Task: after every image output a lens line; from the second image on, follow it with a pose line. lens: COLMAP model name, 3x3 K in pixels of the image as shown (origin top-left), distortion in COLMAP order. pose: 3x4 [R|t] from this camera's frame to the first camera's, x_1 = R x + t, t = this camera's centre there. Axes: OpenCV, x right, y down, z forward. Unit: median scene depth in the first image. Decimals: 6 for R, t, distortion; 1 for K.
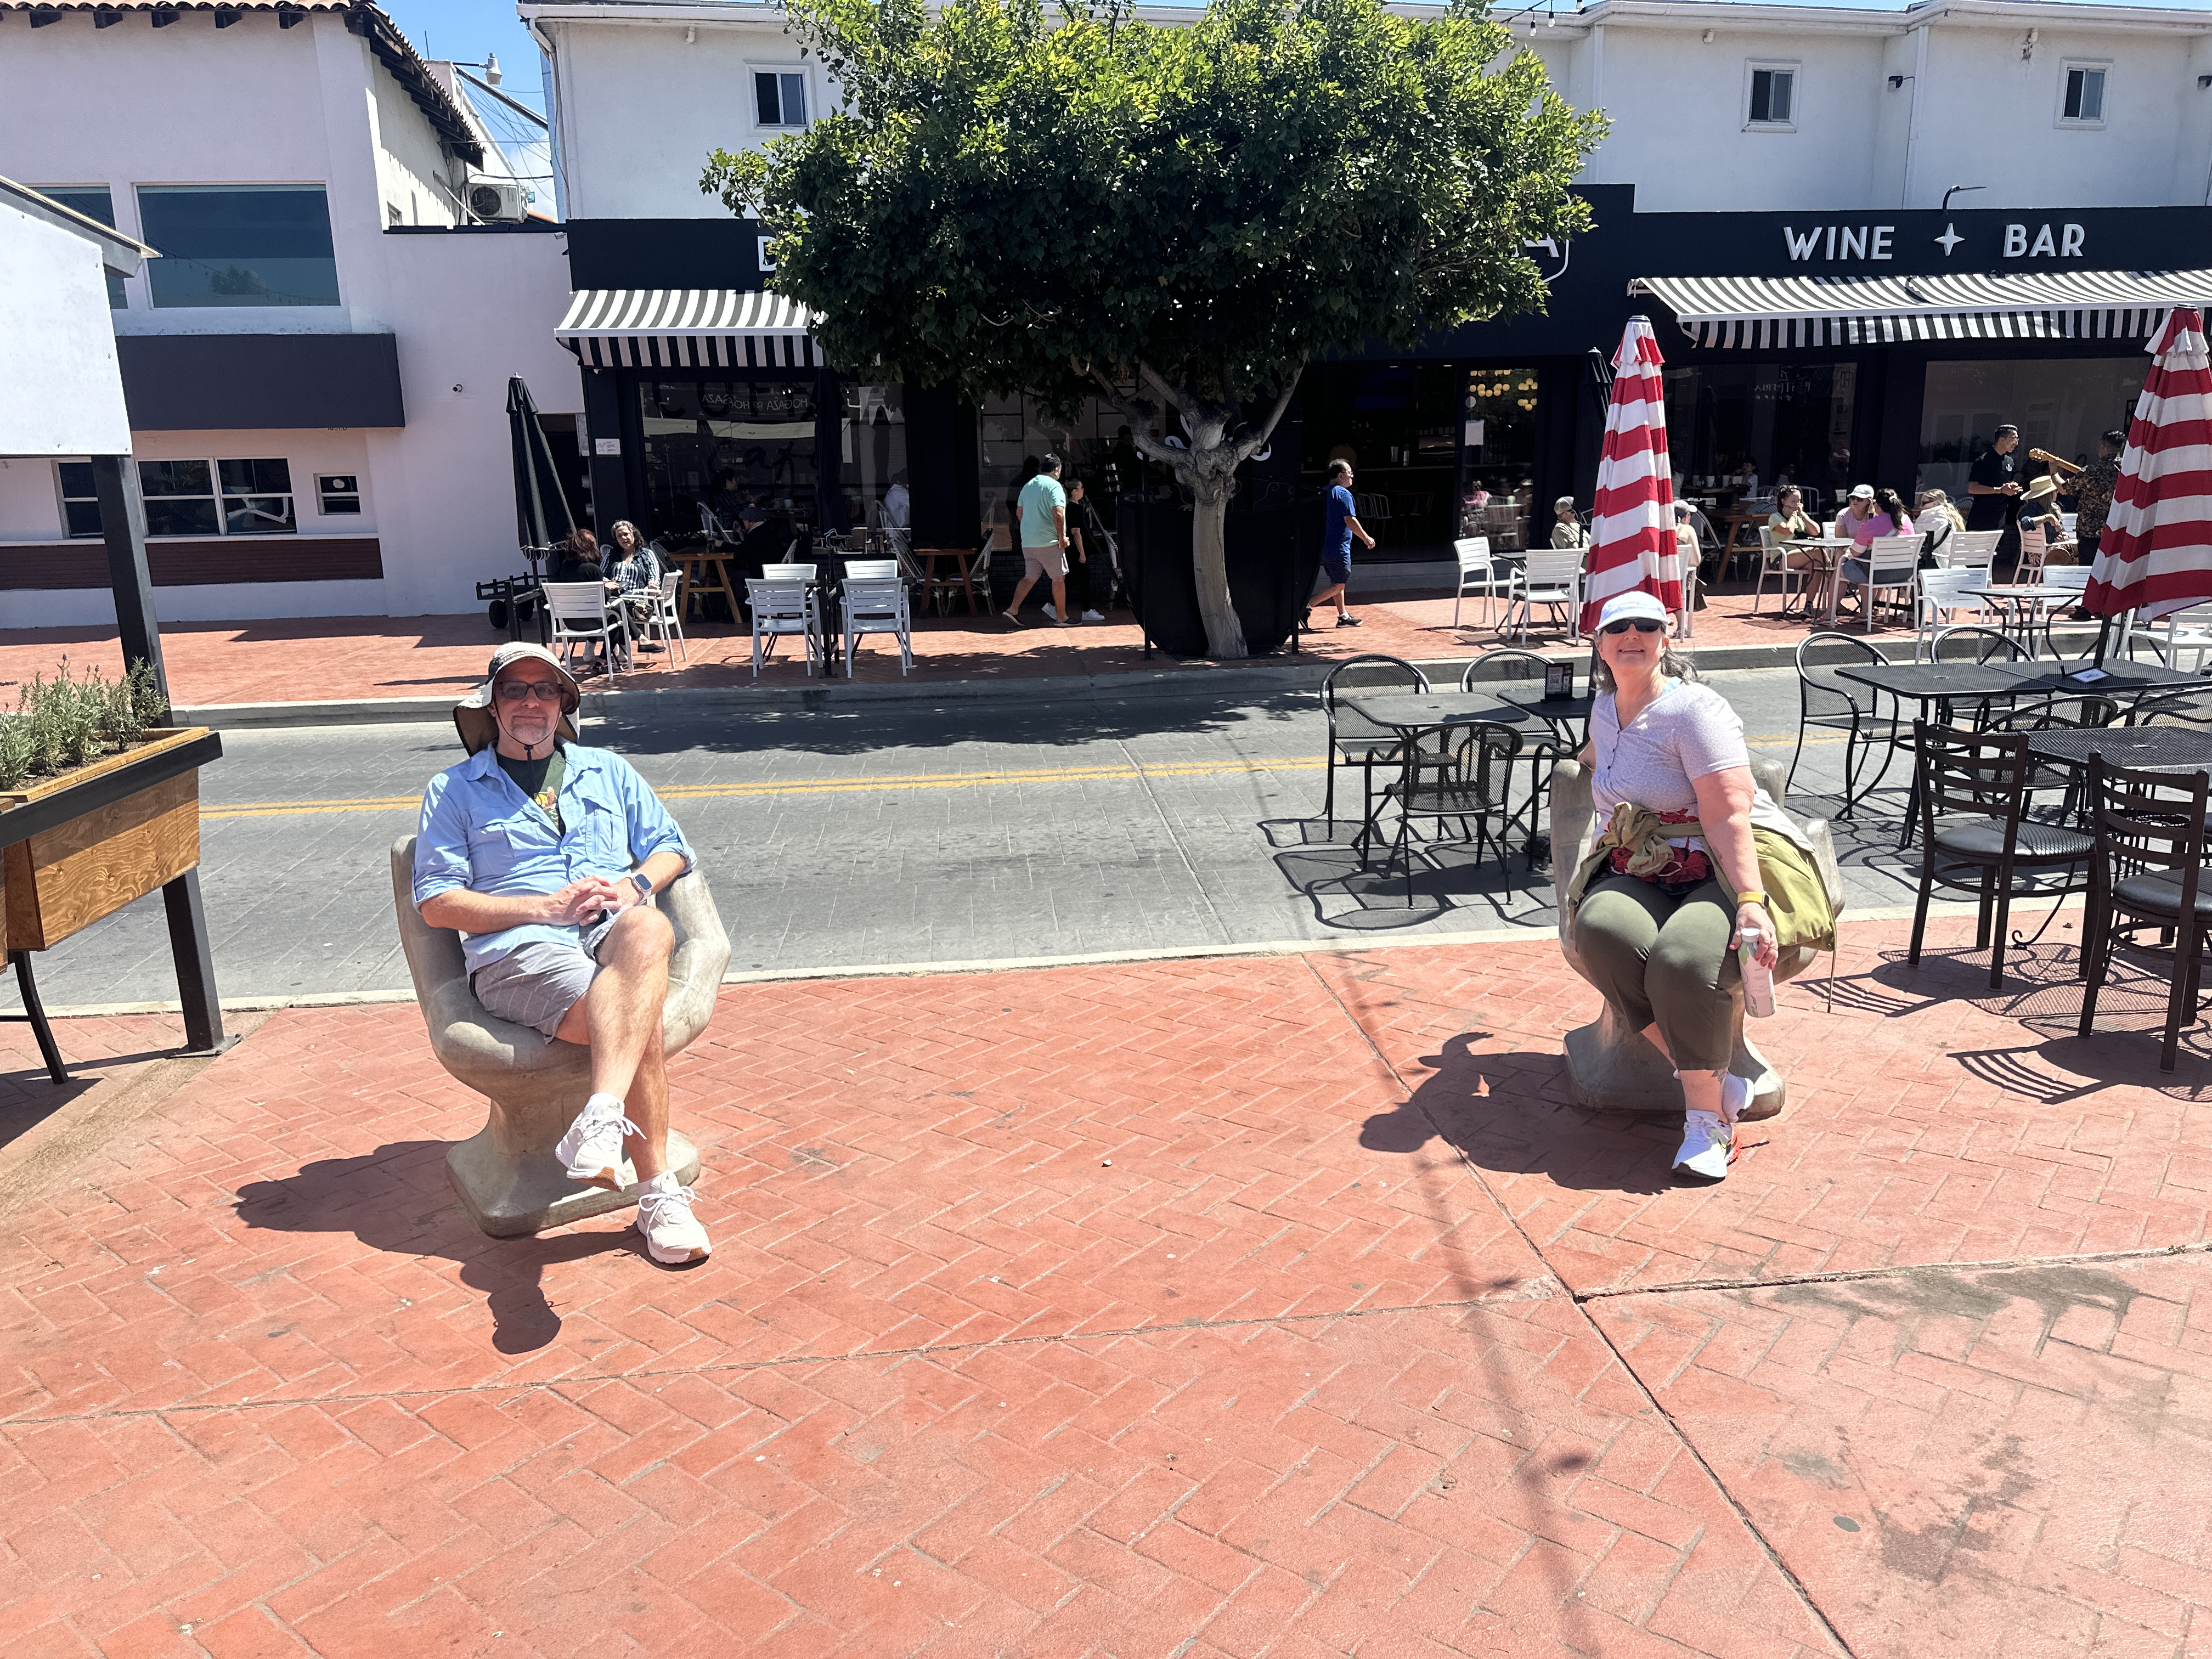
lens RADIAL K [[1555.9, 0, 1102.0], [0, 1555.9, 918.6], [0, 0, 1]] dist [0.080485, -0.164552]
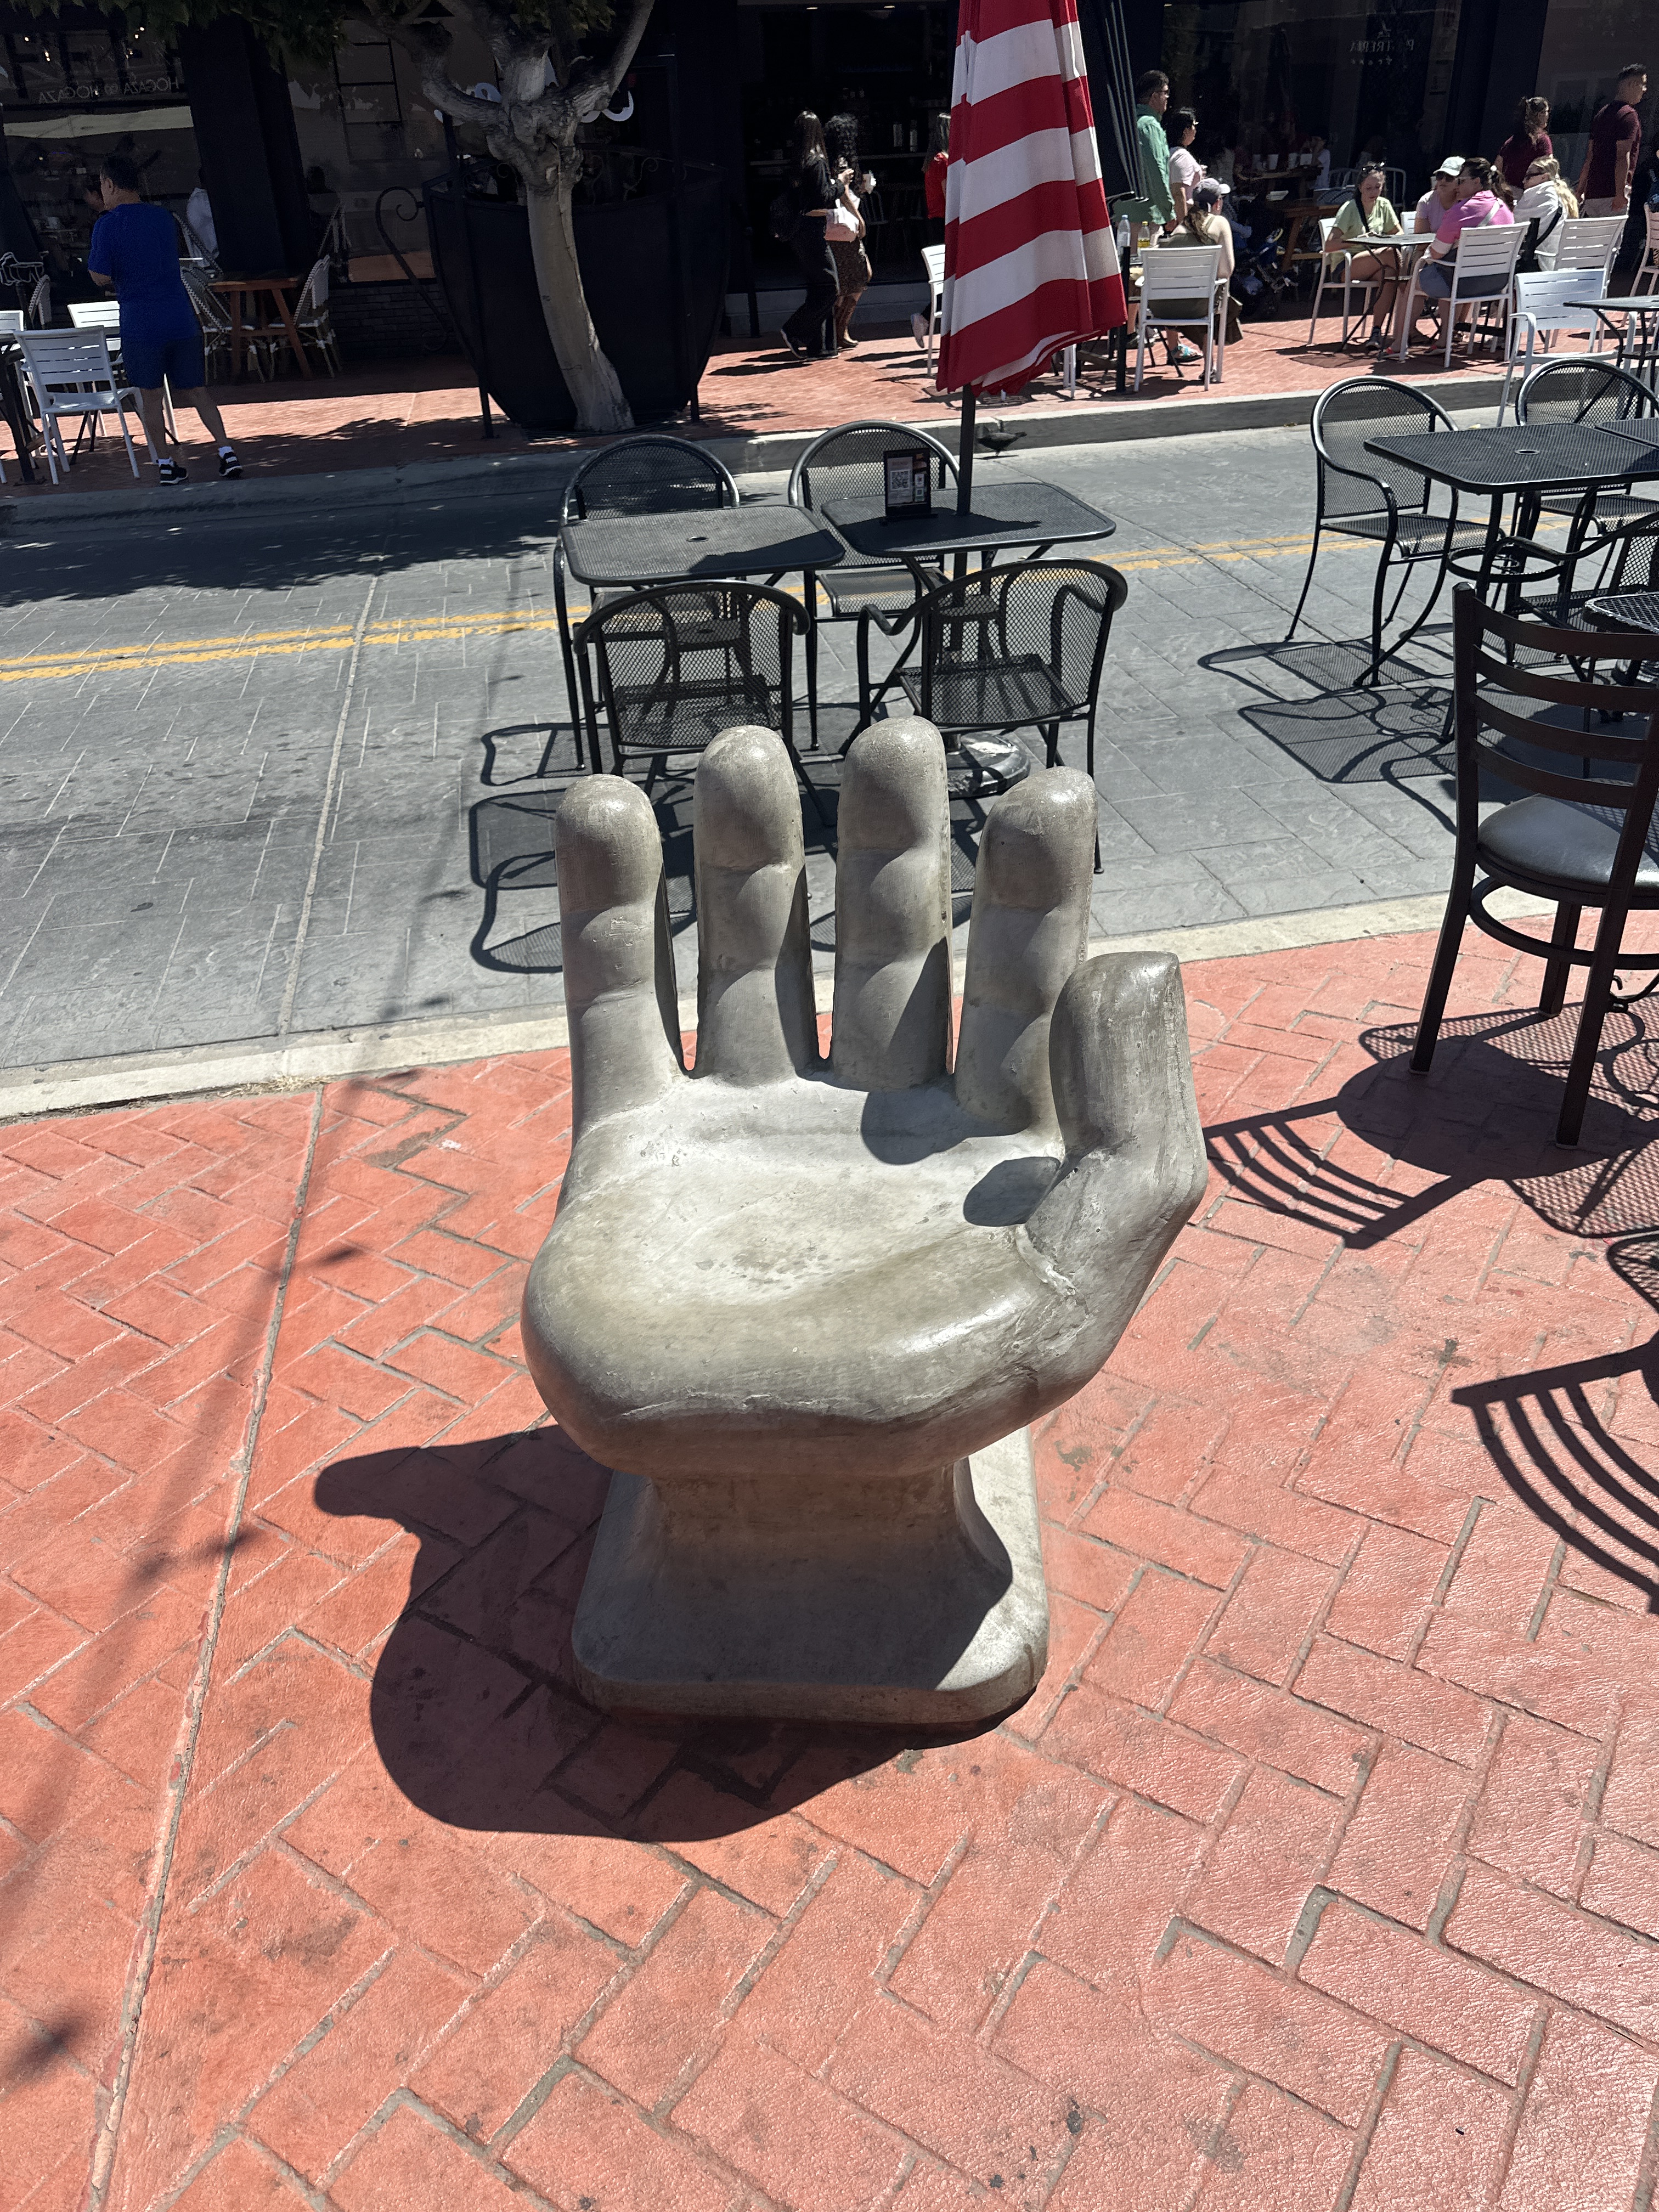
lens RADIAL K [[1505.3, 0, 824.2], [0, 1505.3, 1171.6], [0, 0, 1]] dist [0.027690, -0.037671]
pose [[0.995609, -0.067011, 0.065356, 0.119536], [0.044859, 0.954387, 0.295183, -0.042320], [-0.082155, -0.290955, 0.953203, 0.221426]]
